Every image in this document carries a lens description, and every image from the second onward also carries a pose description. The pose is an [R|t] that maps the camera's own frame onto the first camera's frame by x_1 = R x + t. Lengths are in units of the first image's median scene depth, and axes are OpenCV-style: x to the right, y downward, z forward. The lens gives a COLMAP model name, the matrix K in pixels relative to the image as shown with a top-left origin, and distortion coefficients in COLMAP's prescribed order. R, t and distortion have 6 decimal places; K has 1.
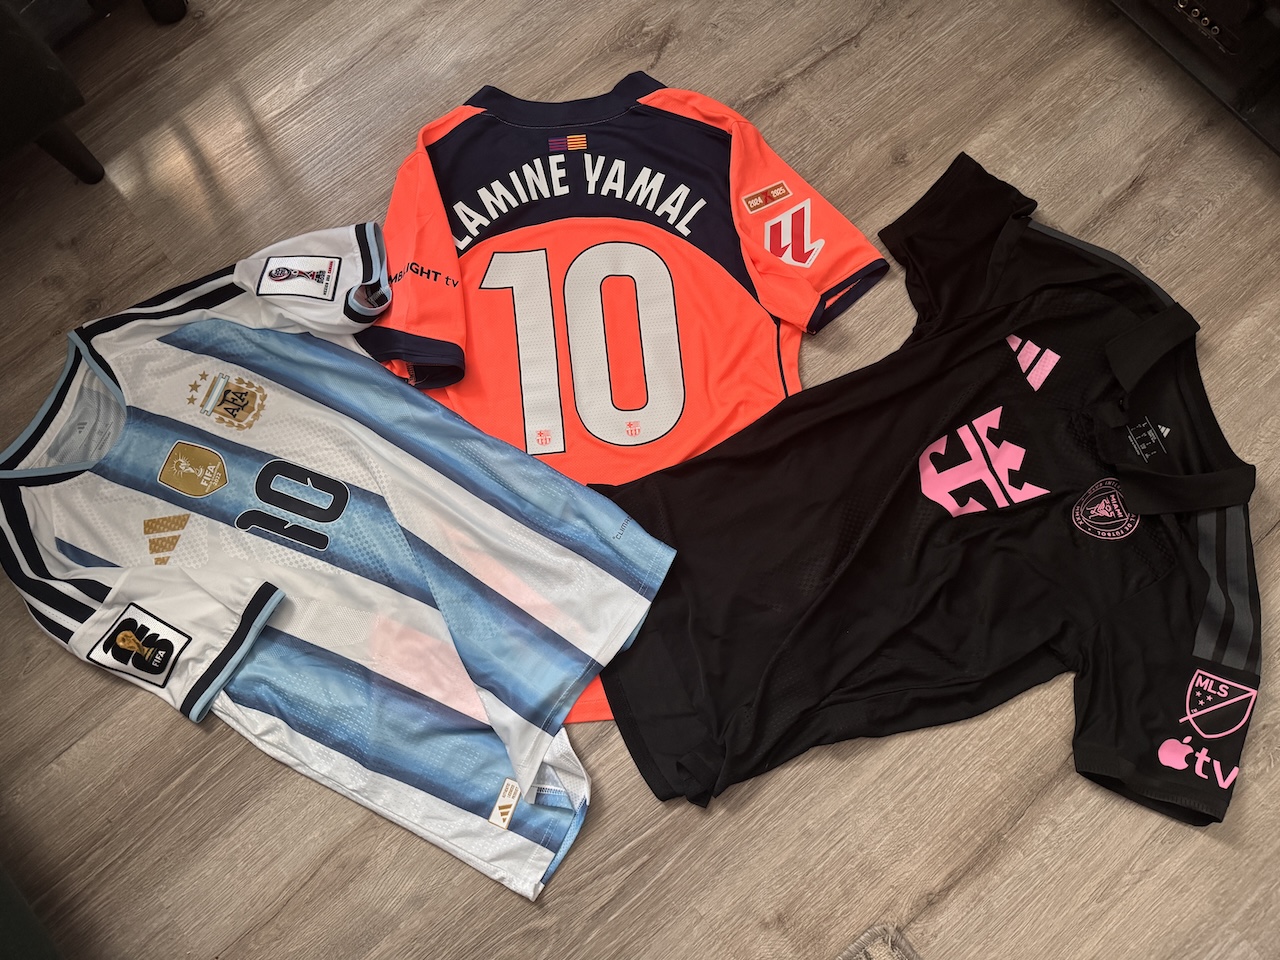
lens RADIAL K [[891.9, 0, 639.0], [0, 891.9, 479.1], [0, 0, 1]] dist [0.003605, 0.001085]
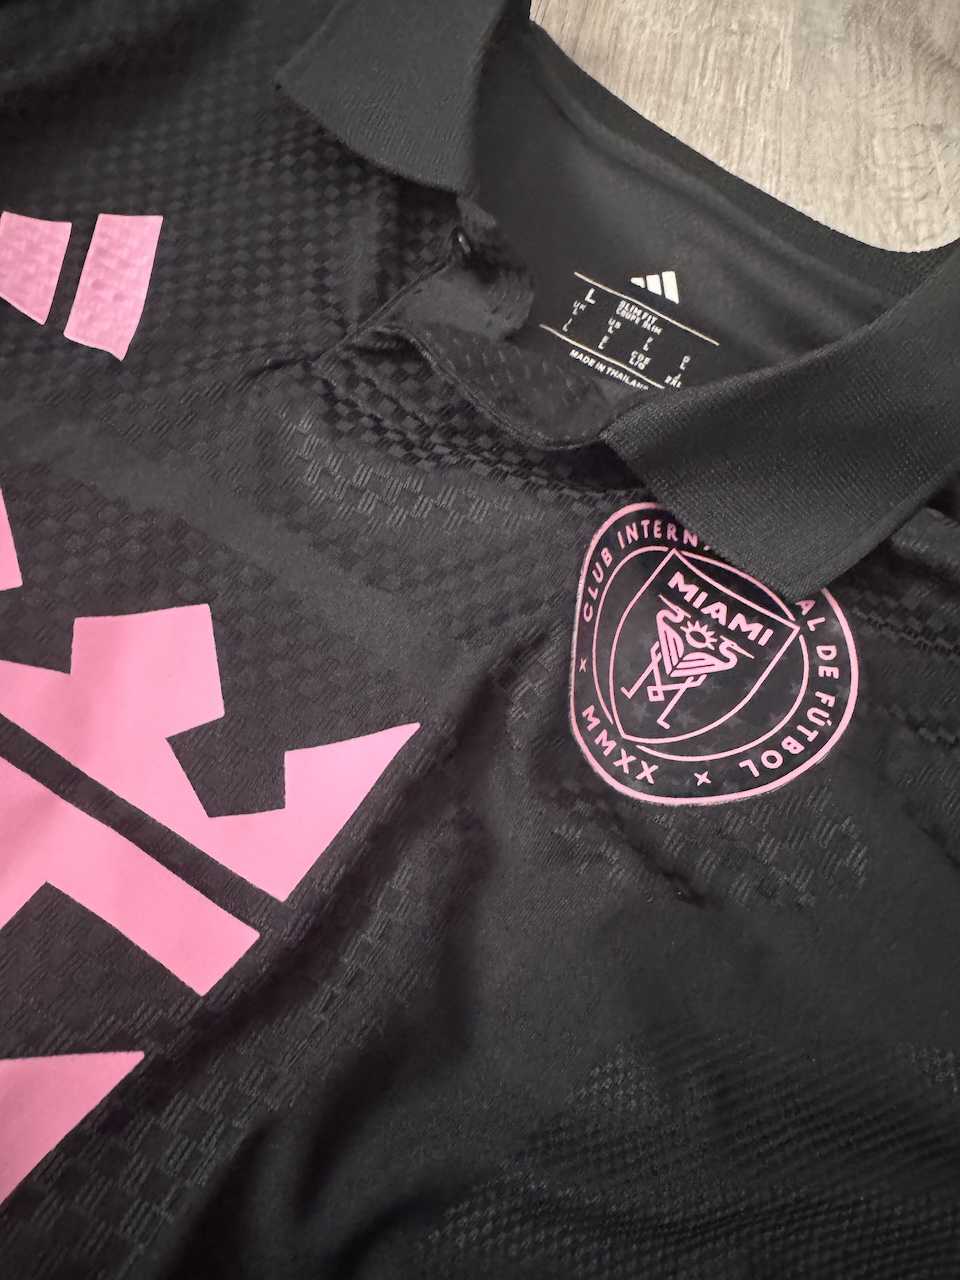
lens RADIAL K [[891.9, 0, 480.6], [0, 891.9, 639.7], [0, 0, 1]] dist [0.003605, 0.001085]
pose [[0.776725, -0.499565, 0.383580, 0.408519], [0.566453, 0.820332, -0.078652, 0.020884], [-0.275371, 0.278371, 0.920152, 0.826492]]
